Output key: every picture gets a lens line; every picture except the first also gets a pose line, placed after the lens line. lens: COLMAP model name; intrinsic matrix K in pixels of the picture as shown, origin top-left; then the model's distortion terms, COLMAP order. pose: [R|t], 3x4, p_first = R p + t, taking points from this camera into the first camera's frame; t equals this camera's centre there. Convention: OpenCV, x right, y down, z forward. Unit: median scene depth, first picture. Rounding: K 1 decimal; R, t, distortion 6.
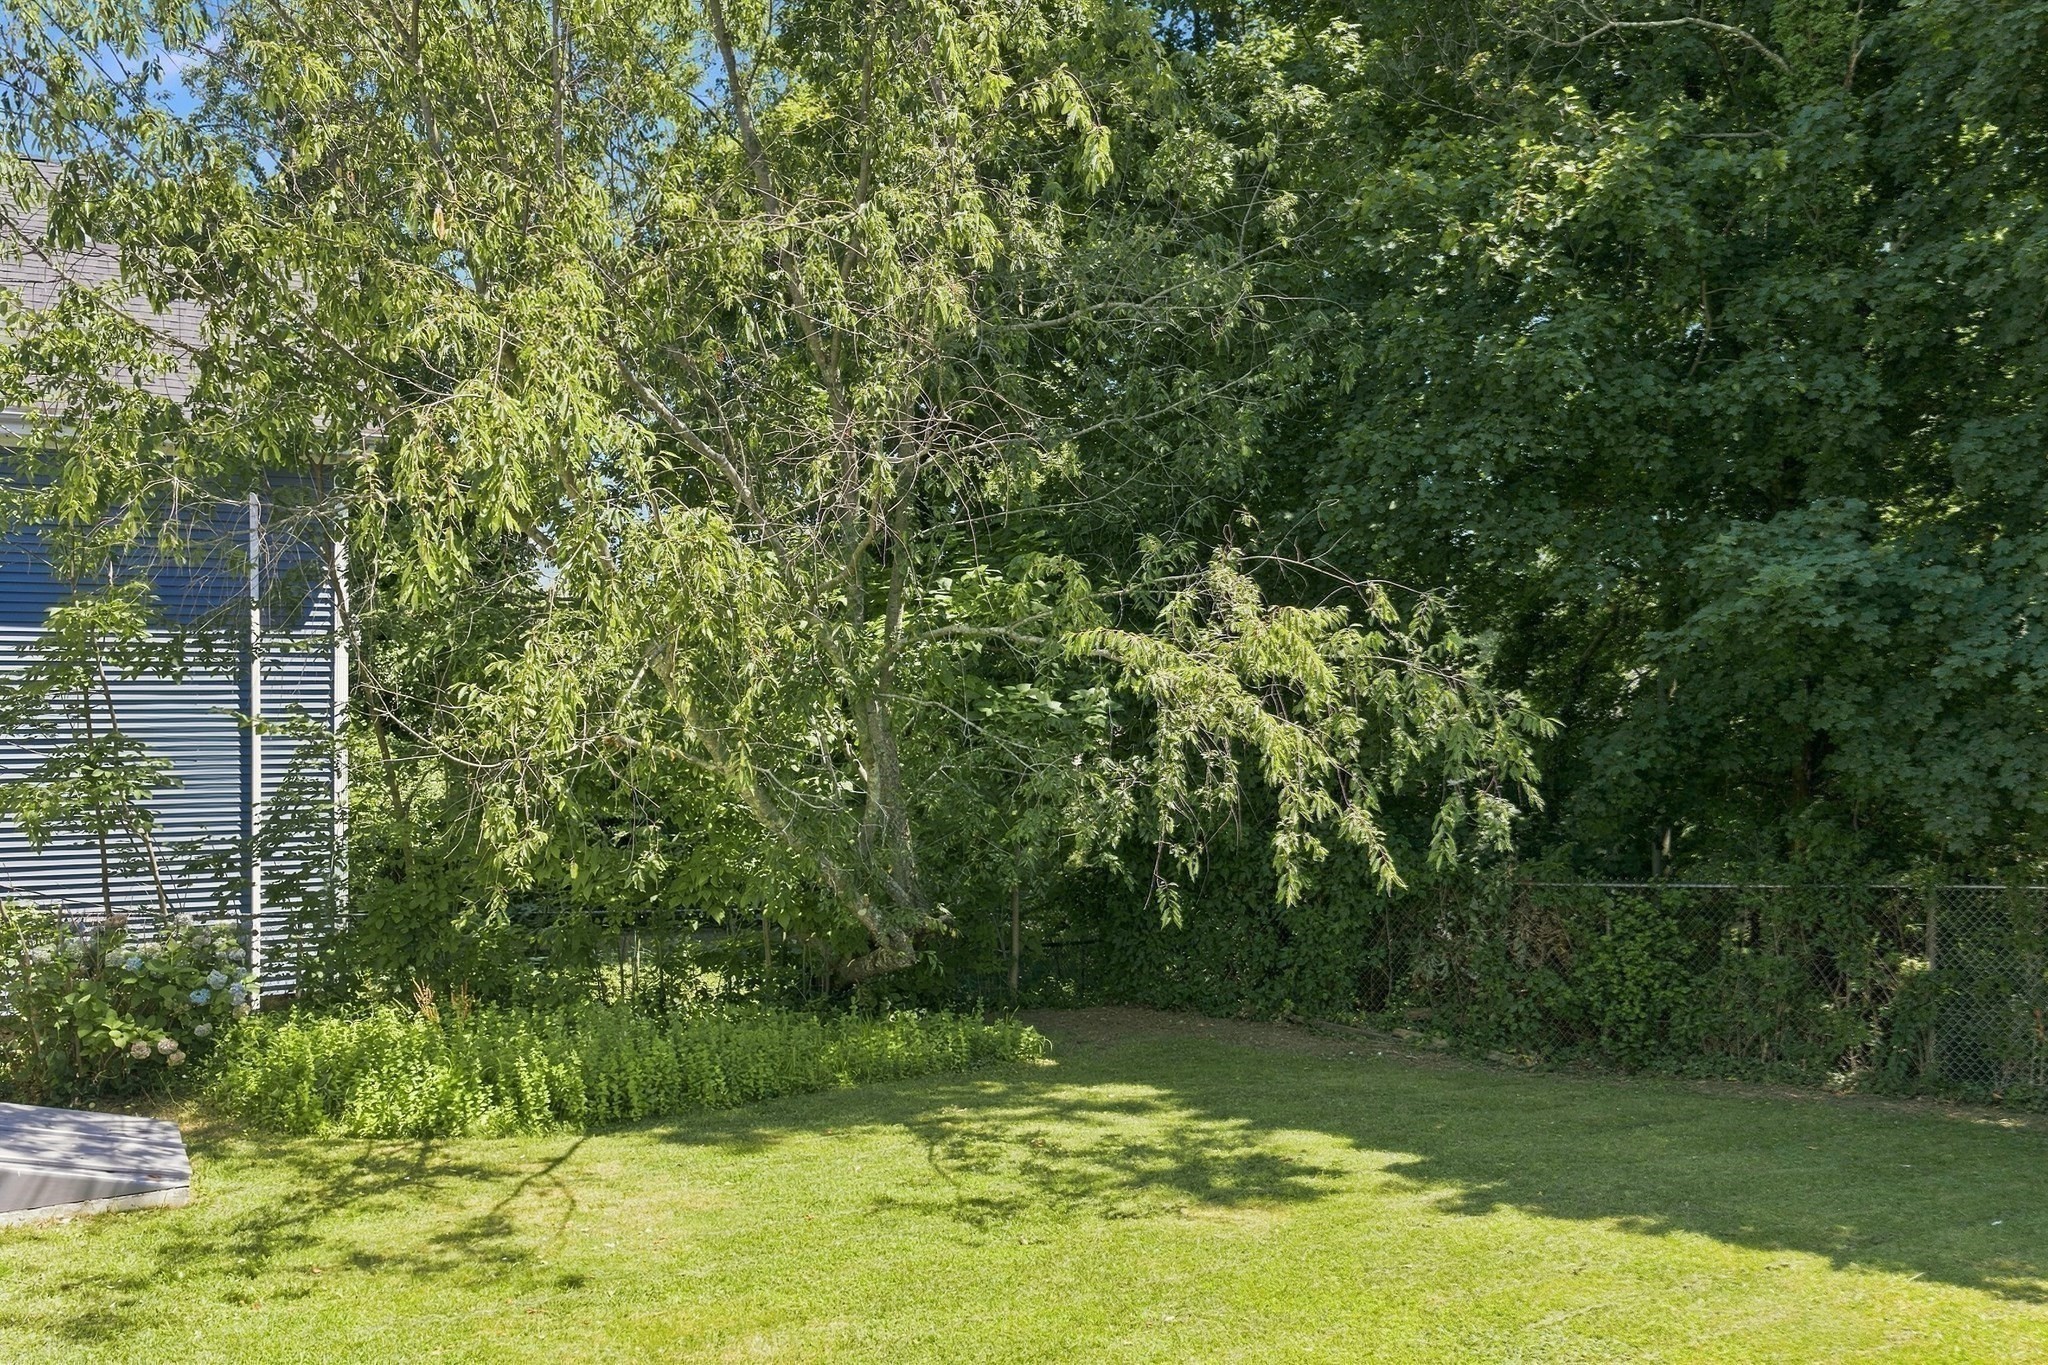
lens RADIAL K [[1725.9, 0, 1026.6], [0, 1725.9, 676.4], [0, 0, 1]] dist [0.010521, -0.002360]
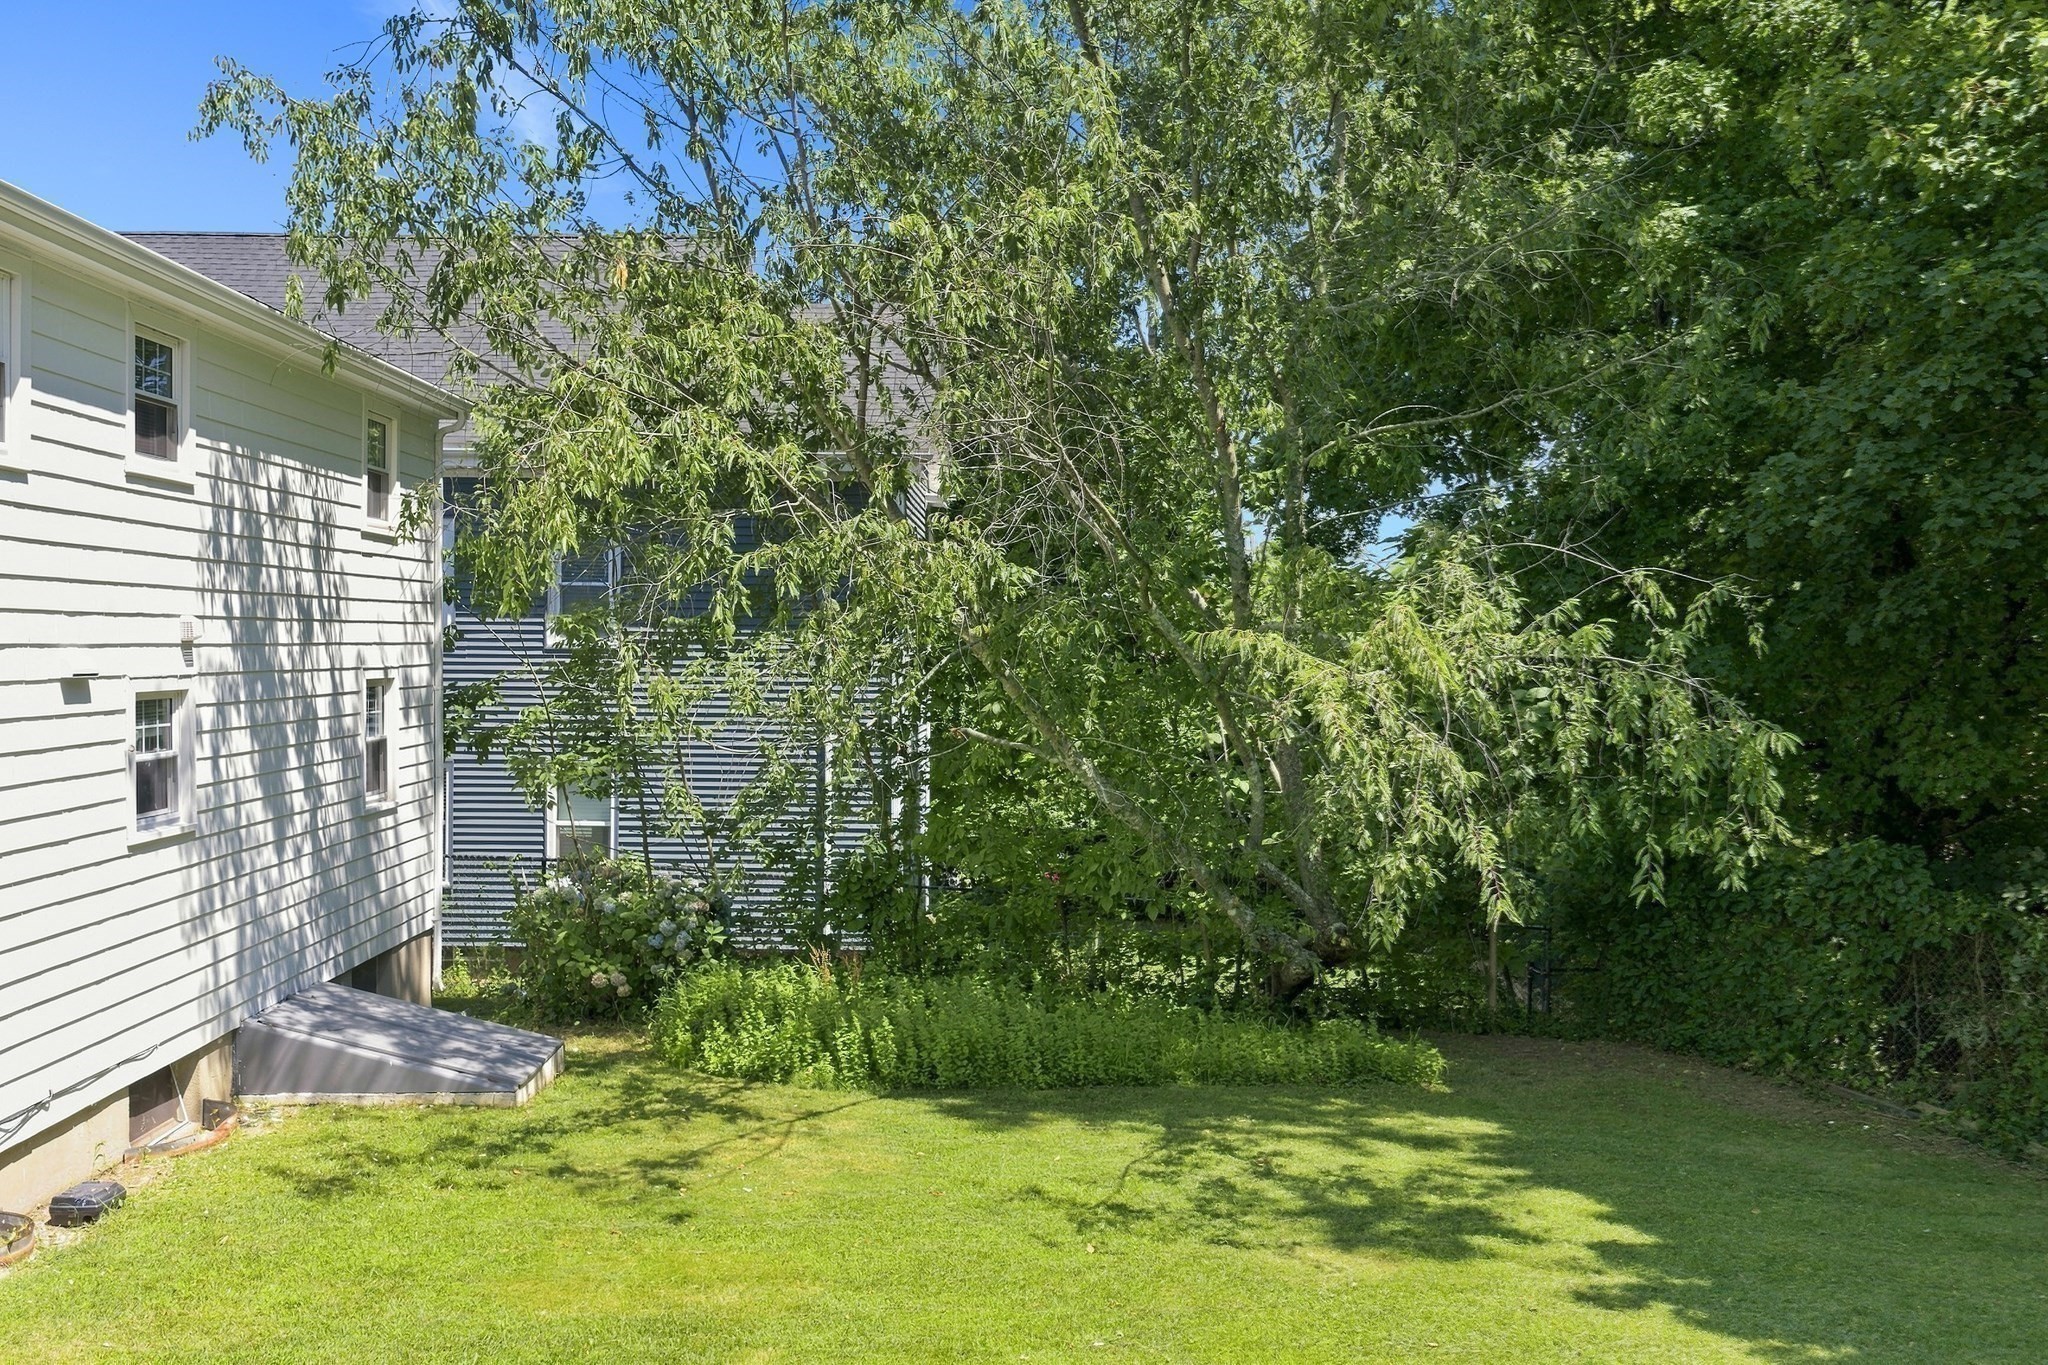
lens RADIAL K [[1725.9, 0, 1025.9], [0, 1725.9, 694.9], [0, 0, 1]] dist [0.010521, -0.002360]
pose [[0.879794, 0.013113, -0.475174, 0.331883], [-0.006319, 0.999854, 0.015892, -0.004119], [0.475313, -0.010979, 0.879748, 0.089427]]
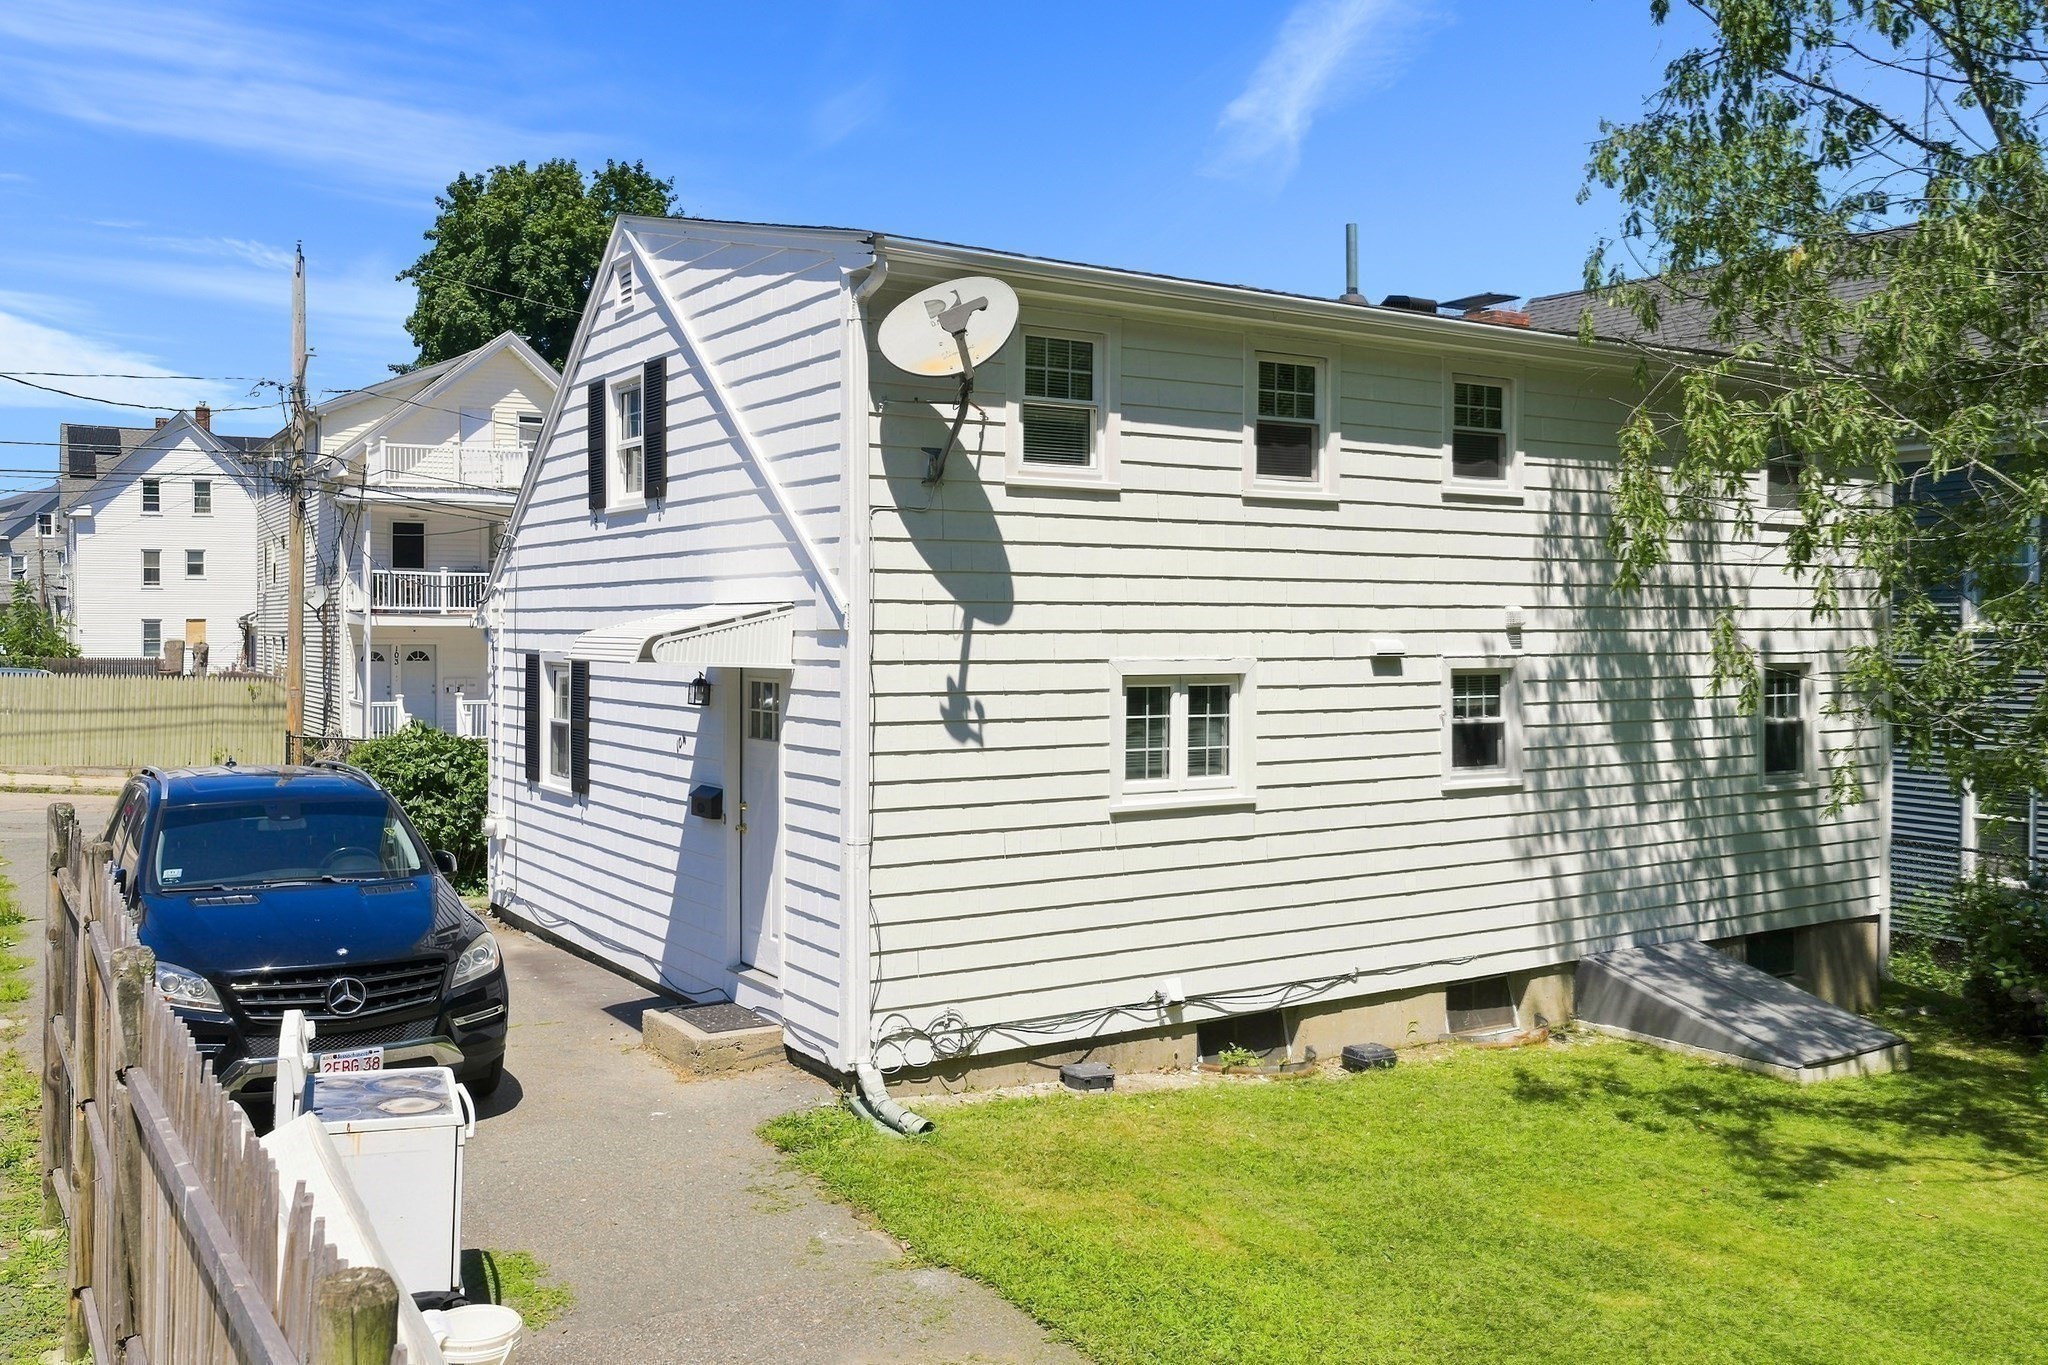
lens RADIAL K [[1725.9, 0, 1025.4], [0, 1725.9, 665.4], [0, 0, 1]] dist [0.010521, -0.002360]
pose [[0.048968, 0.017566, -0.998646, 0.595519], [-0.012789, 0.999774, 0.016958, -0.005657], [0.998718, 0.011942, 0.049182, 0.319458]]
